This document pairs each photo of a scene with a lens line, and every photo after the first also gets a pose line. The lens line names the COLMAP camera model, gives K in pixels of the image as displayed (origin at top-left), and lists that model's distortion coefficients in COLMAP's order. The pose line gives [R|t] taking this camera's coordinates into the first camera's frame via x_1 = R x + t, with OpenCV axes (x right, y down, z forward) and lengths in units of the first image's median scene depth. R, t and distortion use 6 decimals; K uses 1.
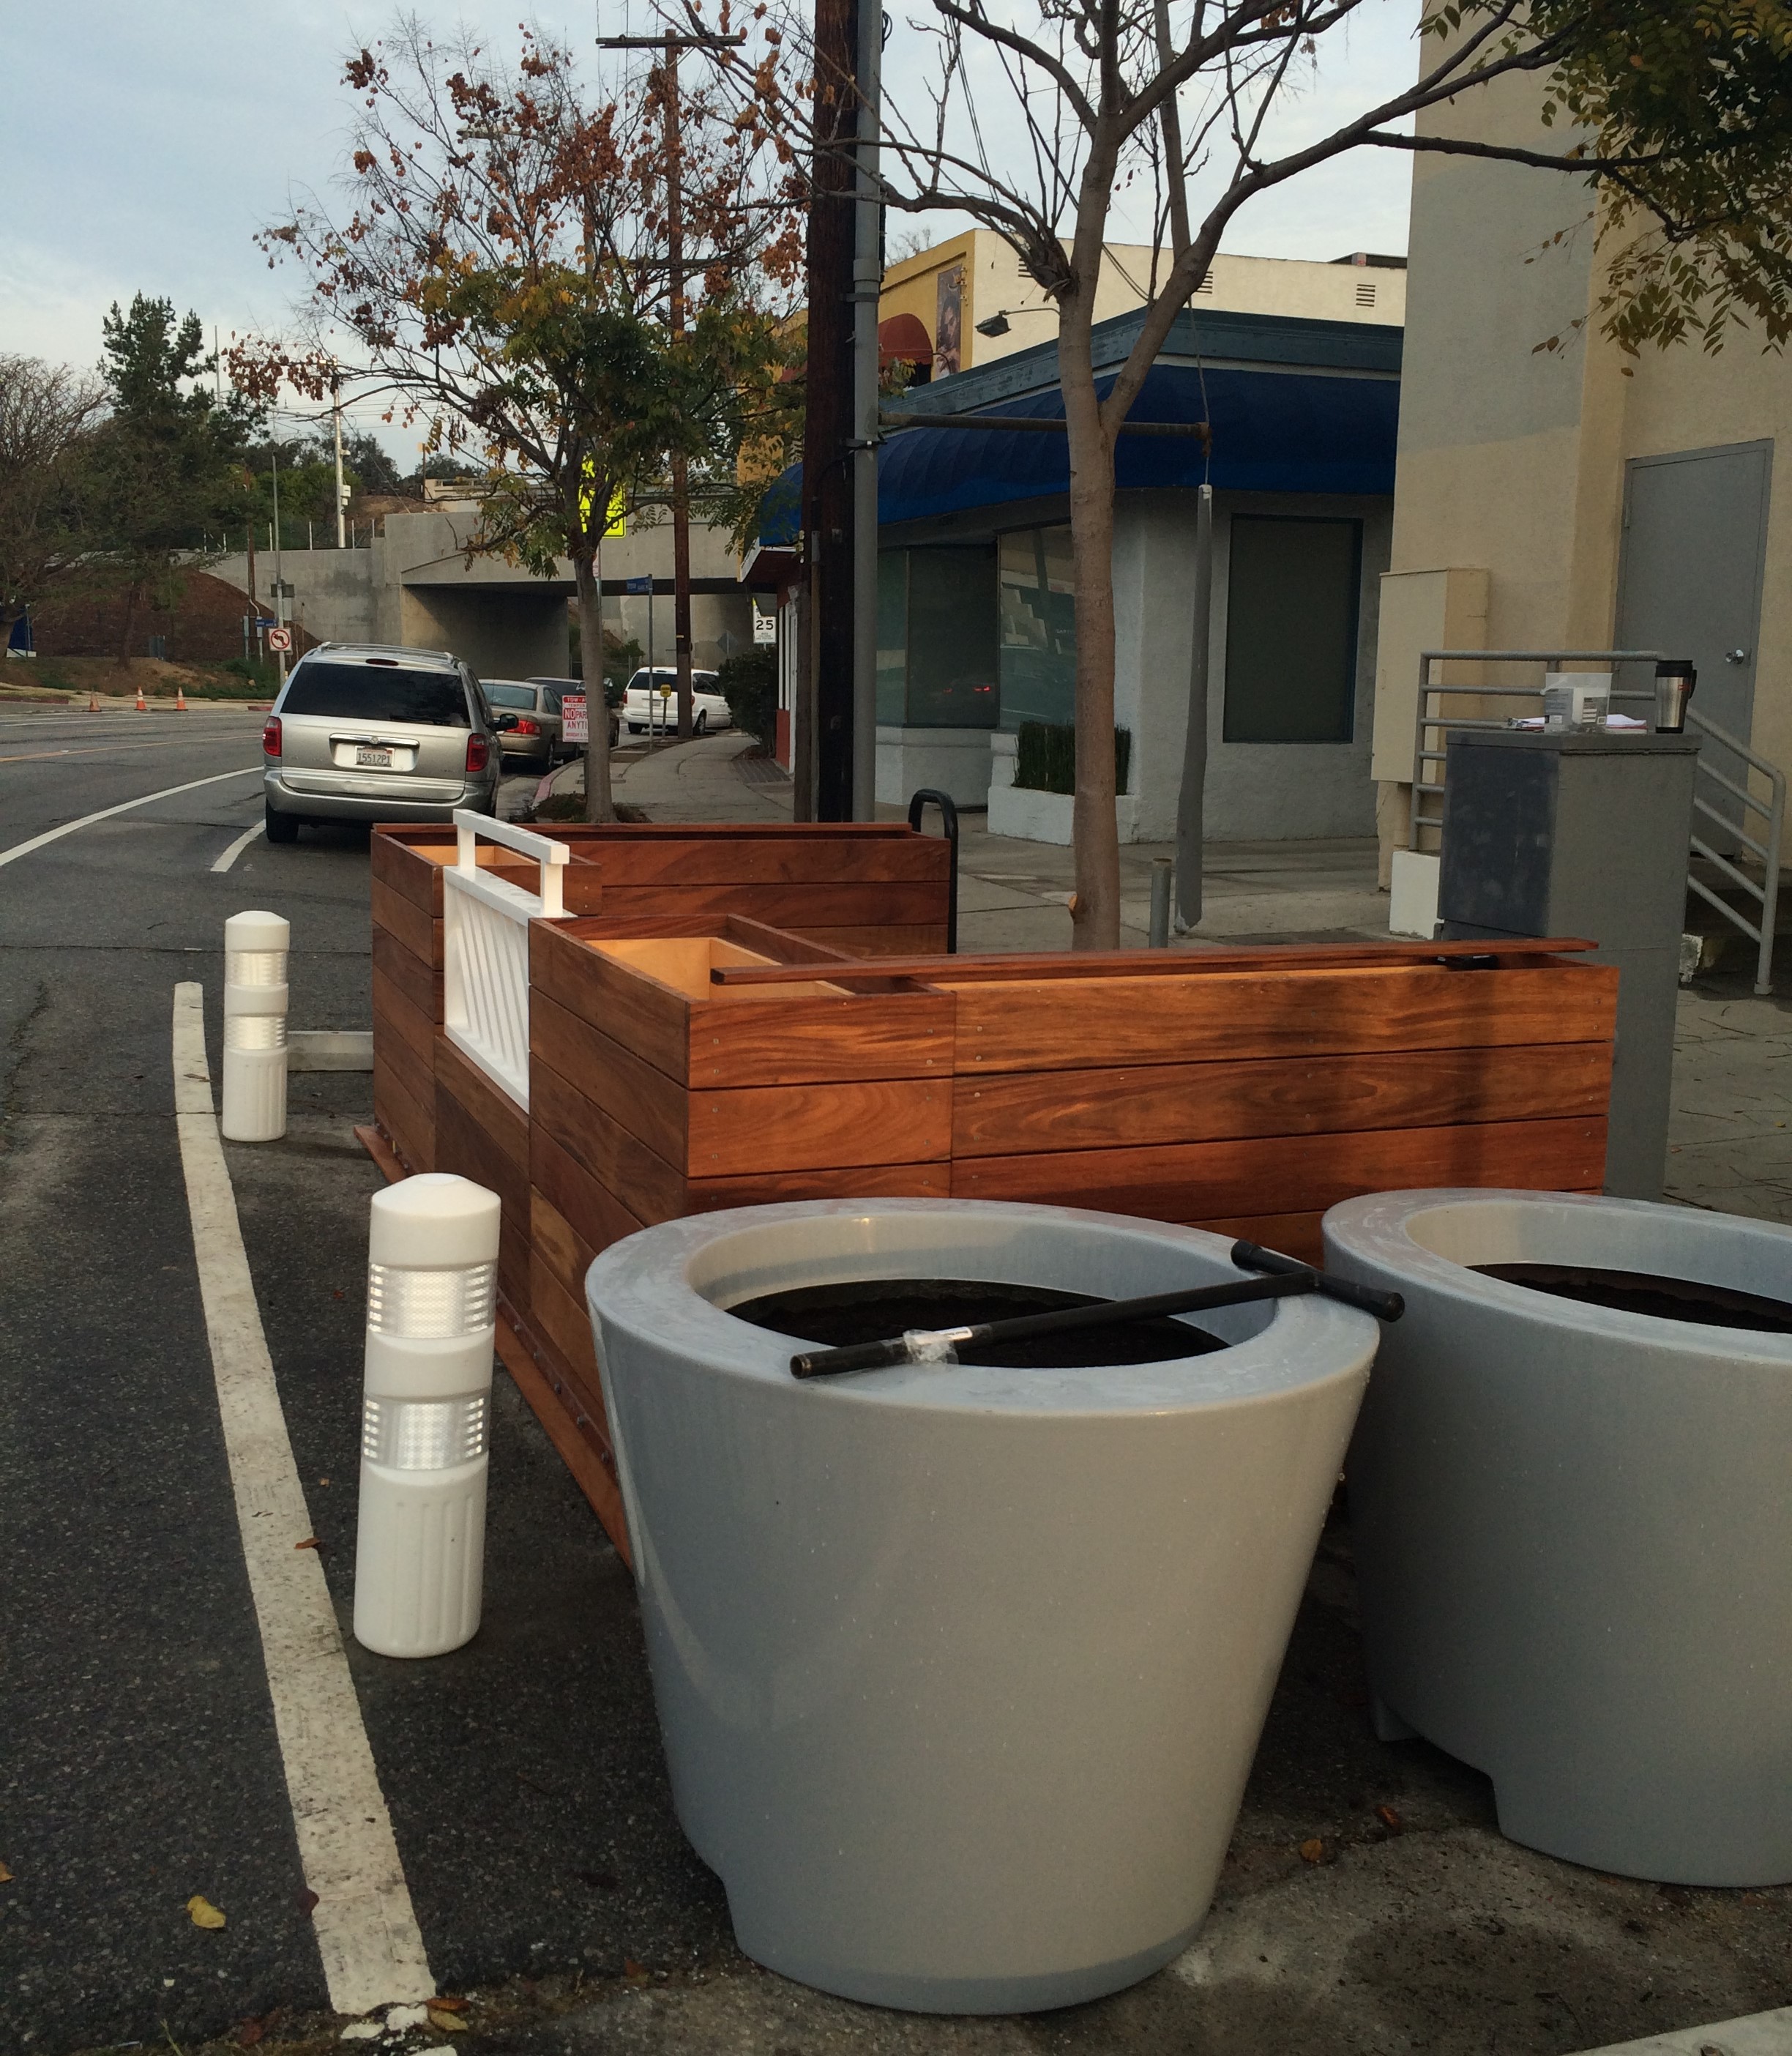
lens RADIAL K [[1875.5, 0, 900.6], [0, 1875.5, 969.5], [0, 0, 1]] dist [0.091846, -0.131378]
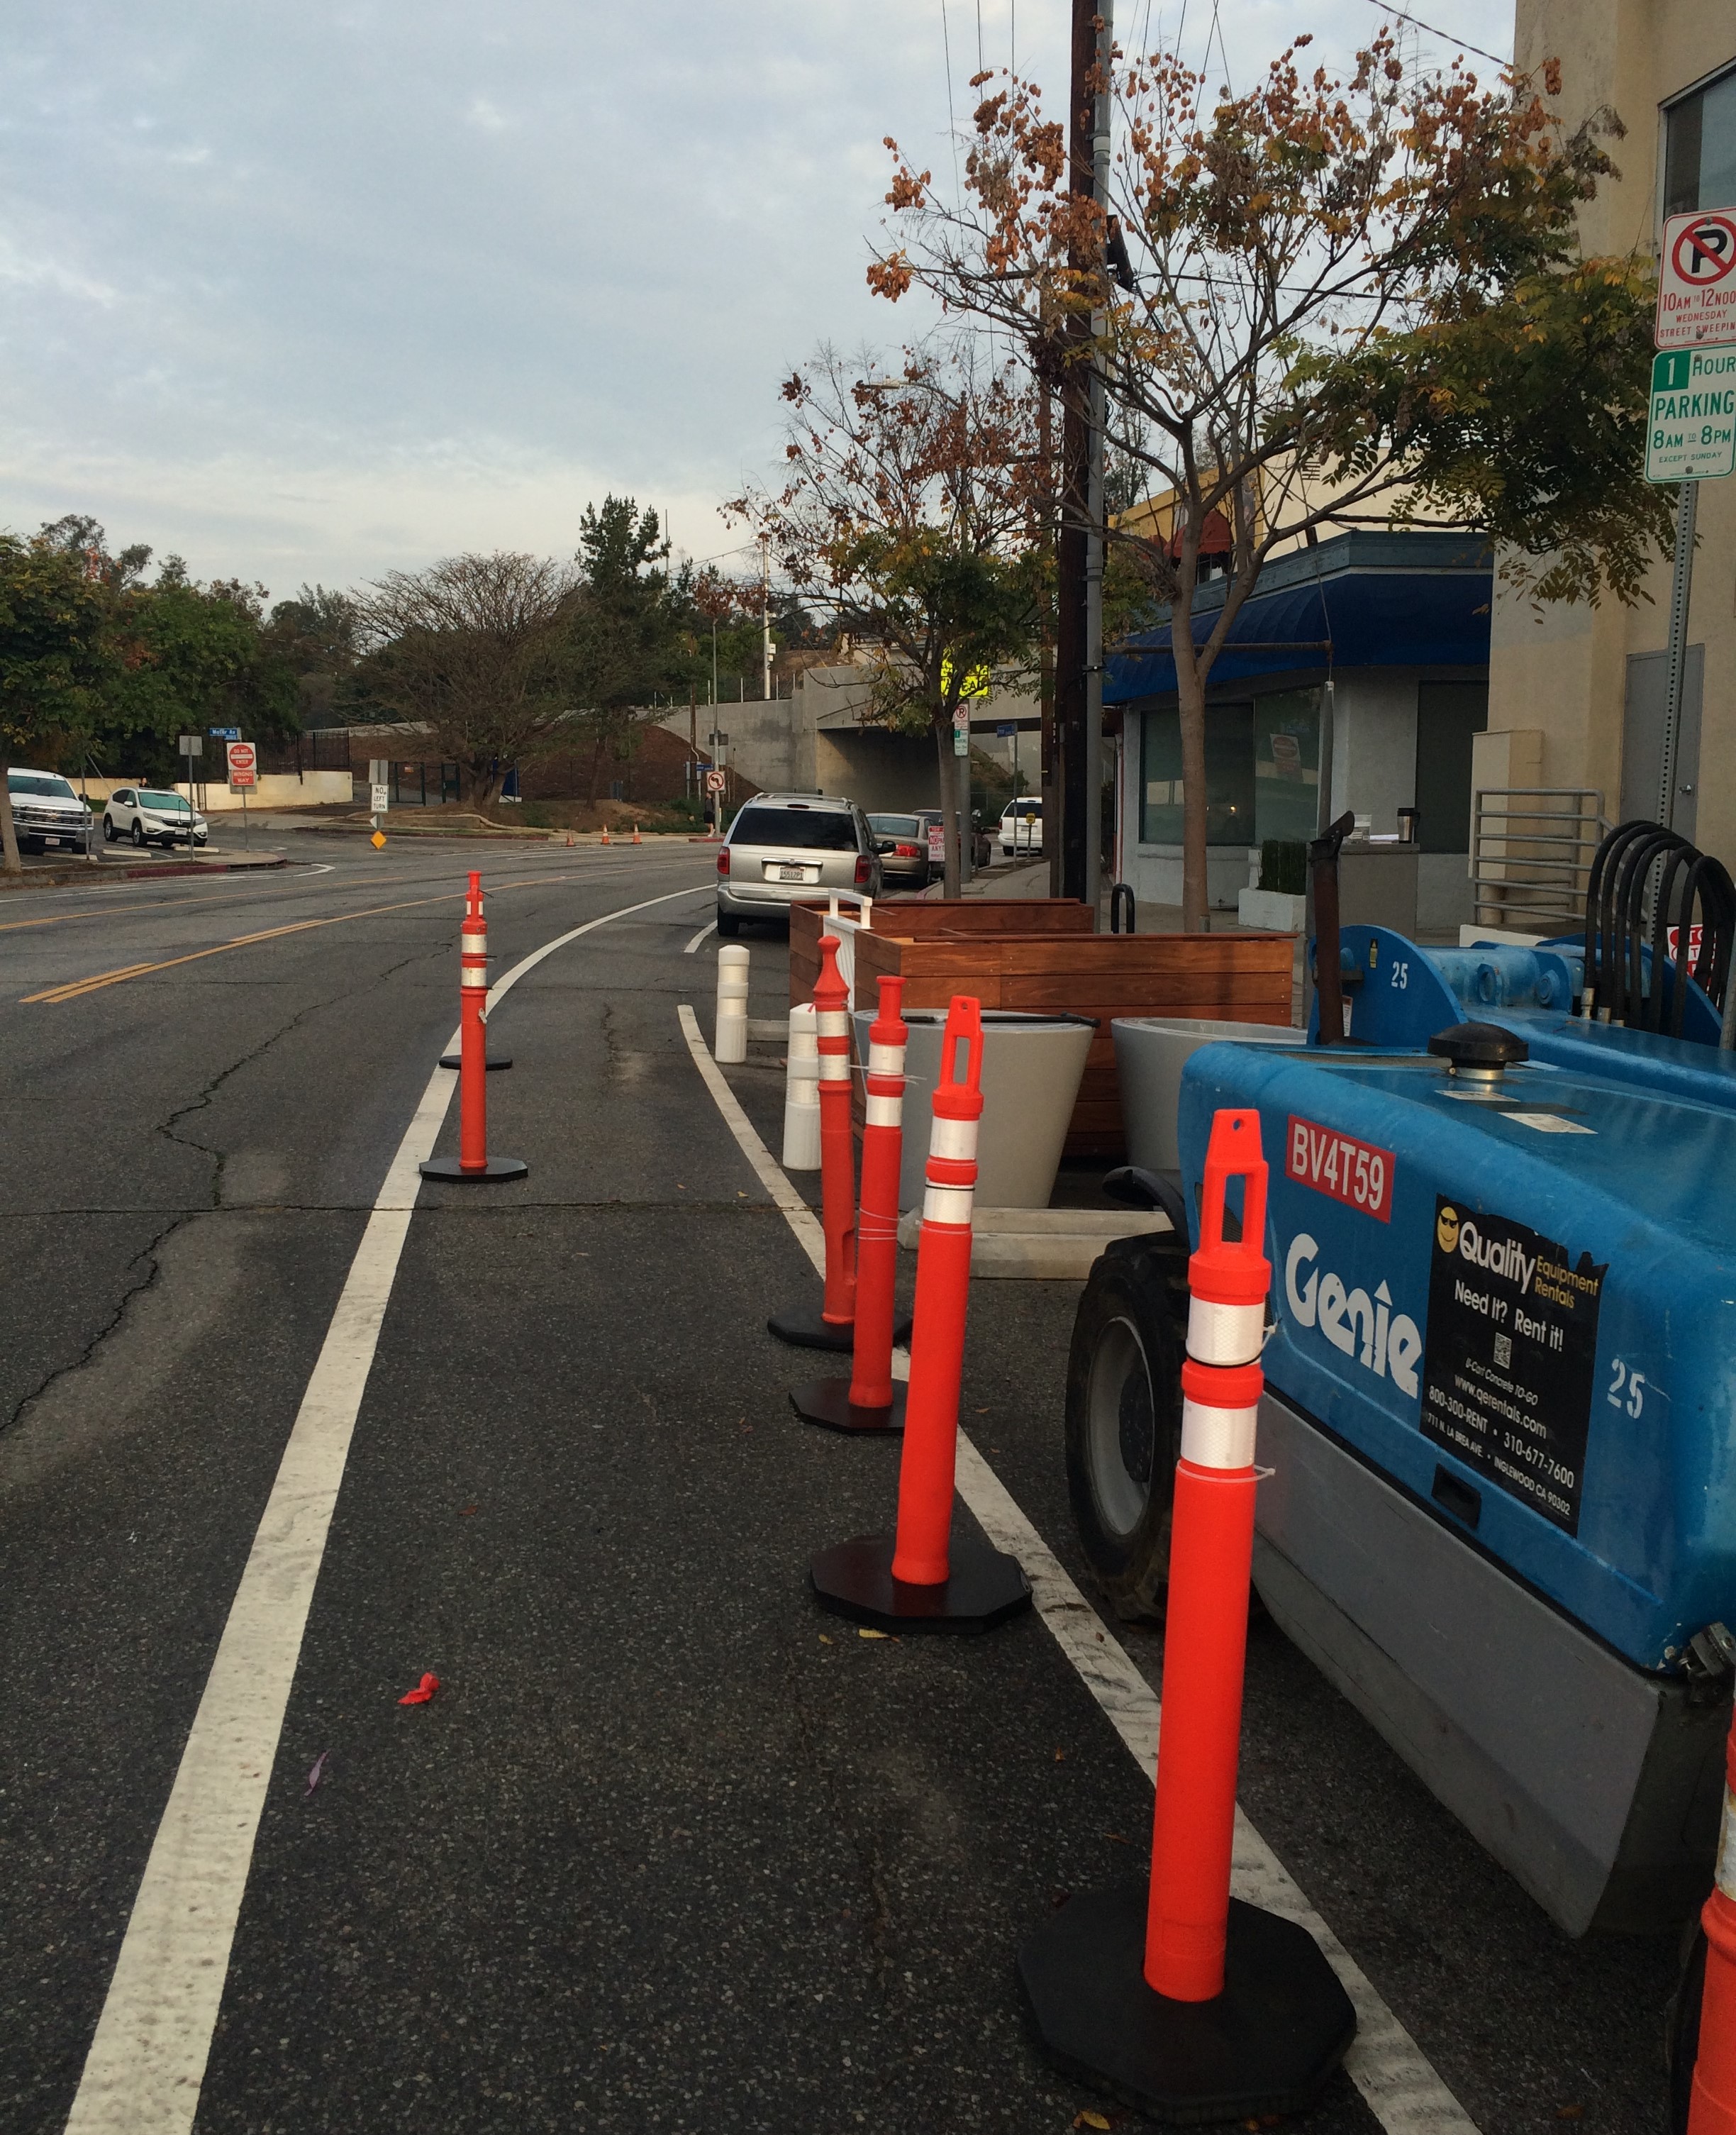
lens RADIAL K [[1929.4, 0, 868.0], [0, 1929.4, 1067.5], [0, 0, 1]] dist [-0.012343, 0.002588]
pose [[0.973513, 0.009458, -0.228434, 0.068044], [-0.013049, 0.999814, -0.014214, 0.033028], [0.228257, 0.016818, 0.973456, -0.245295]]
